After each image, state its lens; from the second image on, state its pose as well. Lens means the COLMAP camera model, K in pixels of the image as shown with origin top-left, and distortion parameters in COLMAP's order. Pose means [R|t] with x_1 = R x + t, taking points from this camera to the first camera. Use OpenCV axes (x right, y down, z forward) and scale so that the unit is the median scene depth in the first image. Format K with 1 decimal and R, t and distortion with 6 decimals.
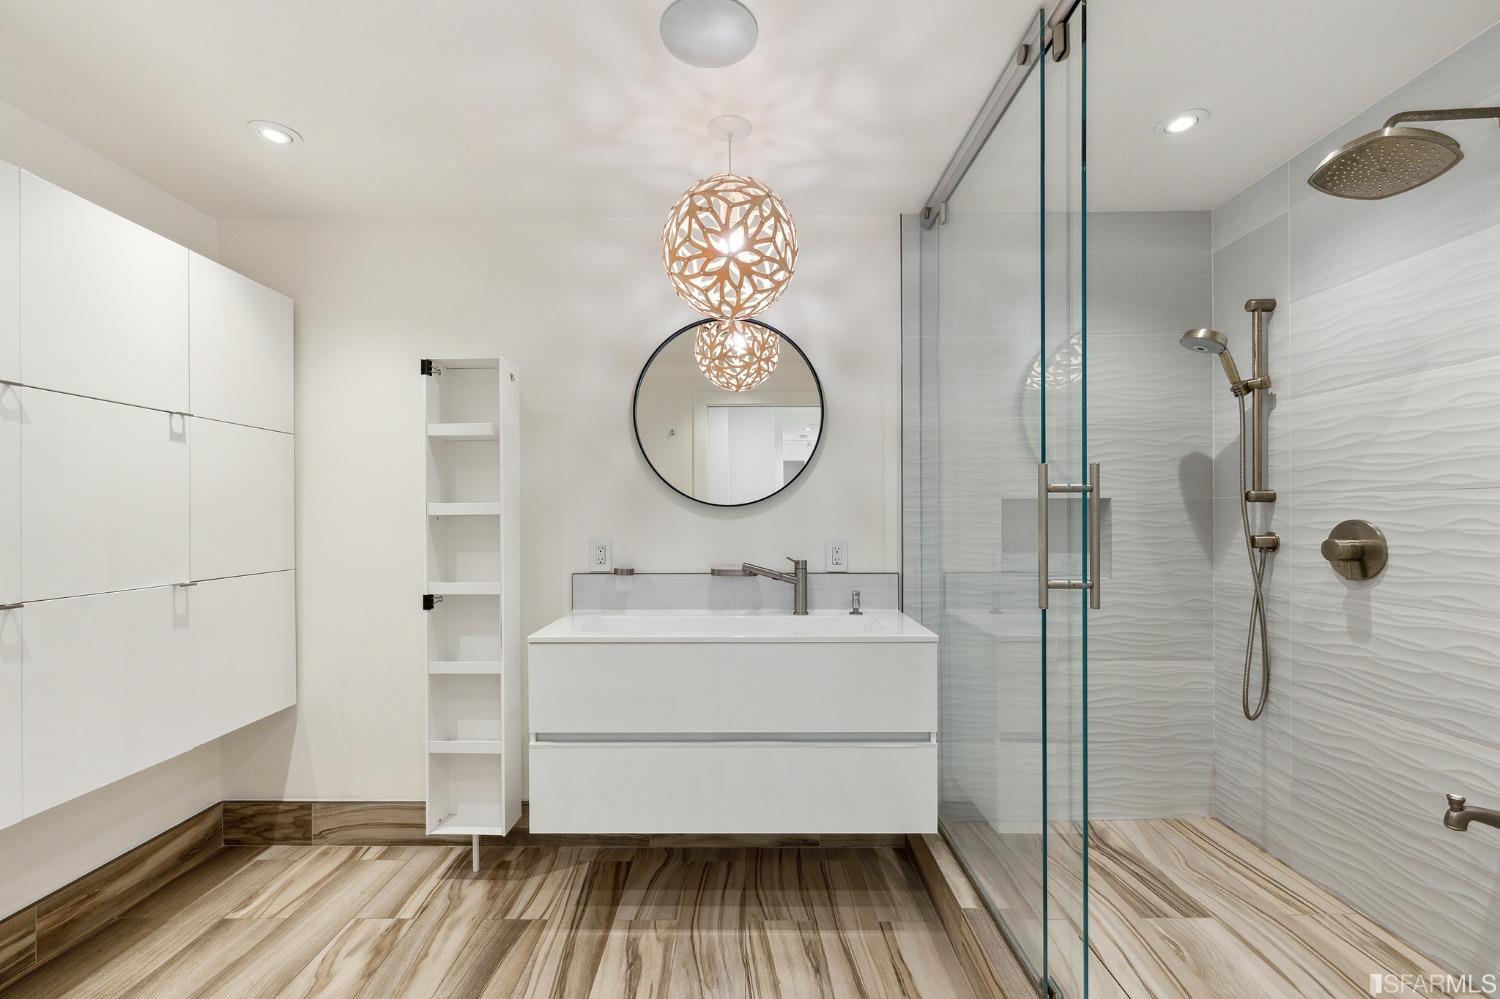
lens RADIAL K [[647.1, 0, 731.0], [0, 647.1, 518.5], [0, 0, 1]] dist [-0.000575, 0.000155]
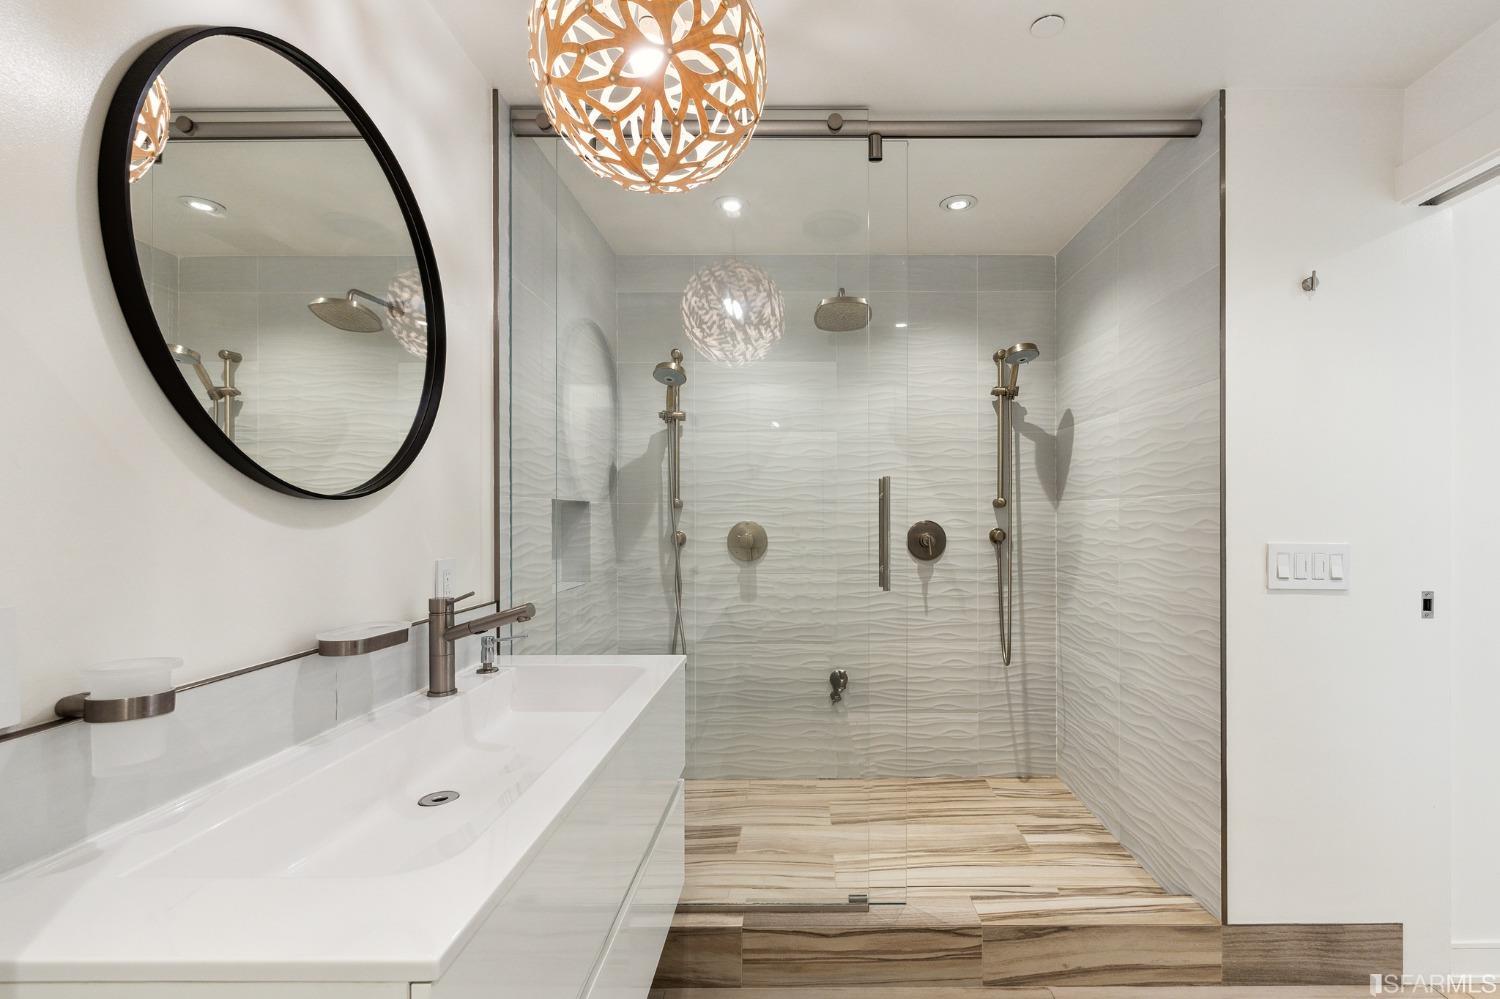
lens RADIAL K [[679.0, 0, 824.2], [0, 679.0, 519.5], [0, 0, 1]] dist [-0.001046, 0.000147]
pose [[-0.033678, -0.000959, 0.999432, -0.571829], [0.009172, 0.999957, 0.001269, -0.001654], [-0.999391, 0.009209, -0.033668, 0.795786]]
